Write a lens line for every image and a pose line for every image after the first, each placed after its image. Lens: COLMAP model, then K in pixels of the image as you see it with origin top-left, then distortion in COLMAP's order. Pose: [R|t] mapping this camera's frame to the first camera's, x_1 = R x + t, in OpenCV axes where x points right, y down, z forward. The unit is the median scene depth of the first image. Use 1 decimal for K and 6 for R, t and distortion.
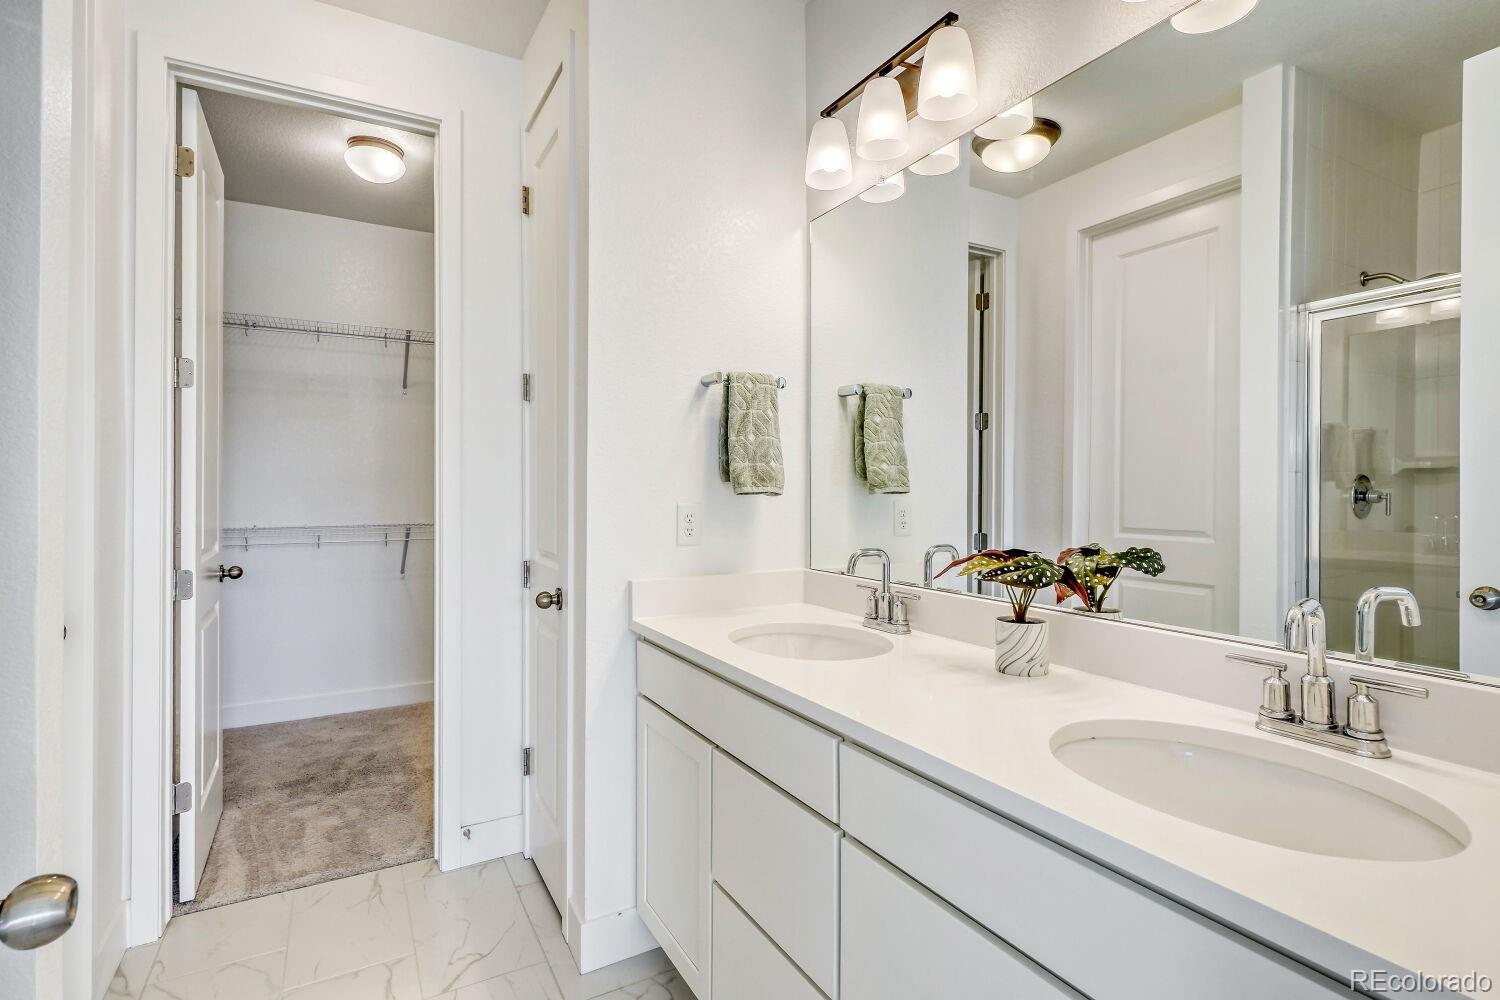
lens RADIAL K [[731.9, 0, 752.3], [0, 731.9, 494.8], [0, 0, 1]] dist [0.011220, 0.000421]
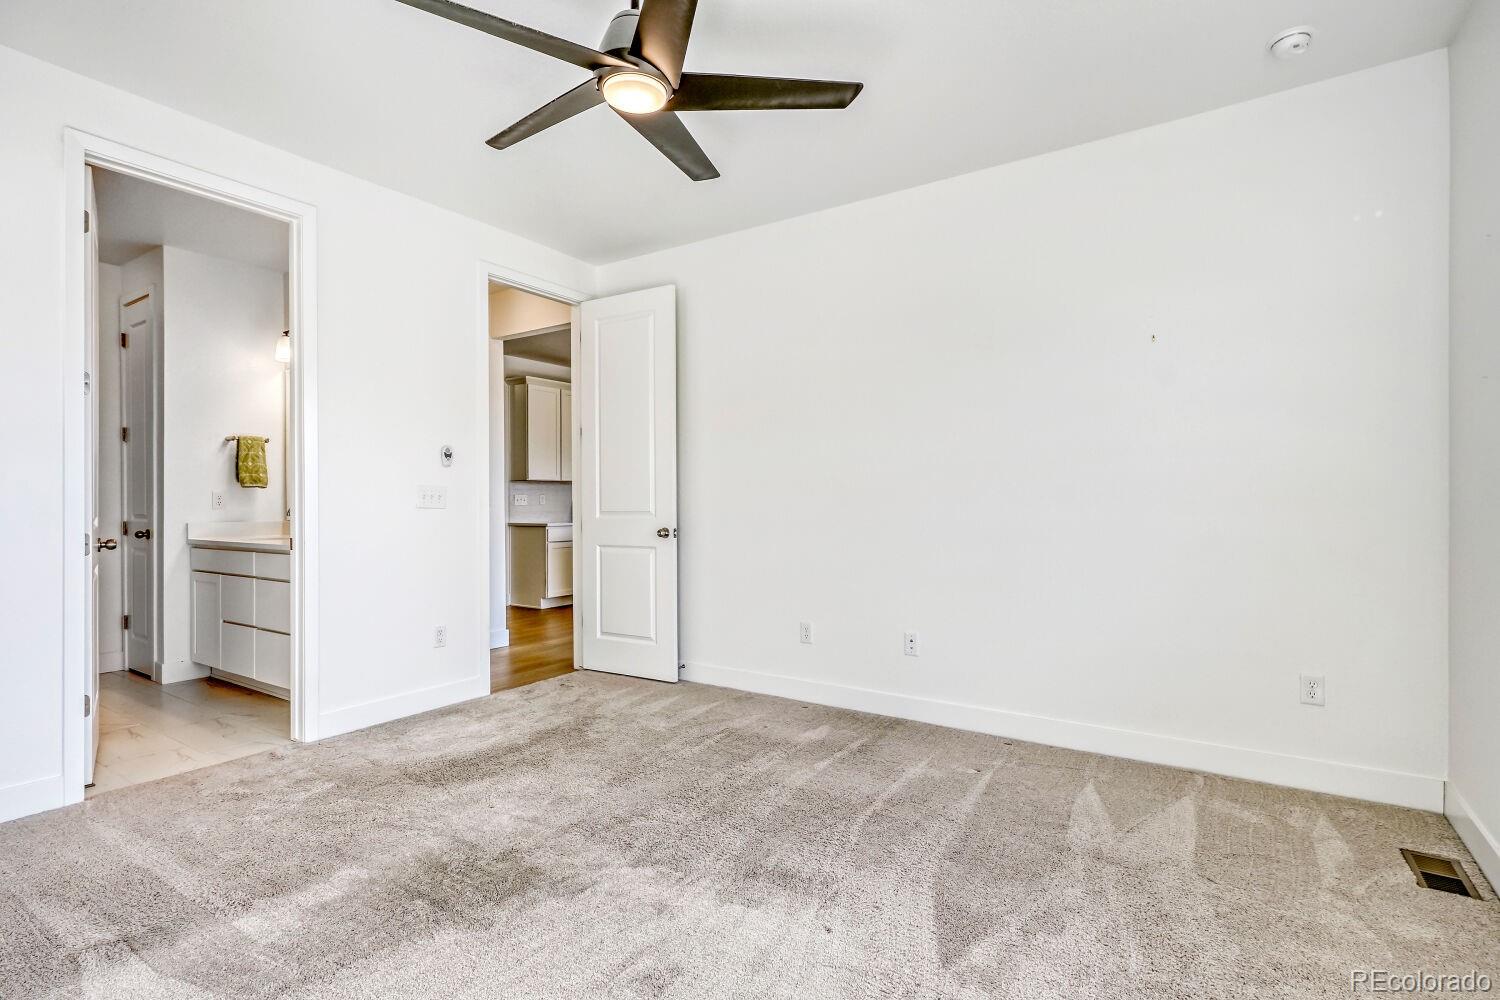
lens RADIAL K [[731.9, 0, 744.9], [0, 731.9, 503.2], [0, 0, 1]] dist [0.011220, 0.000421]
pose [[0.896000, -0.003672, 0.444038, 0.376039], [0.004041, 0.999992, 0.000115, 0.057650], [-0.444035, 0.001691, 0.896008, -1.862897]]
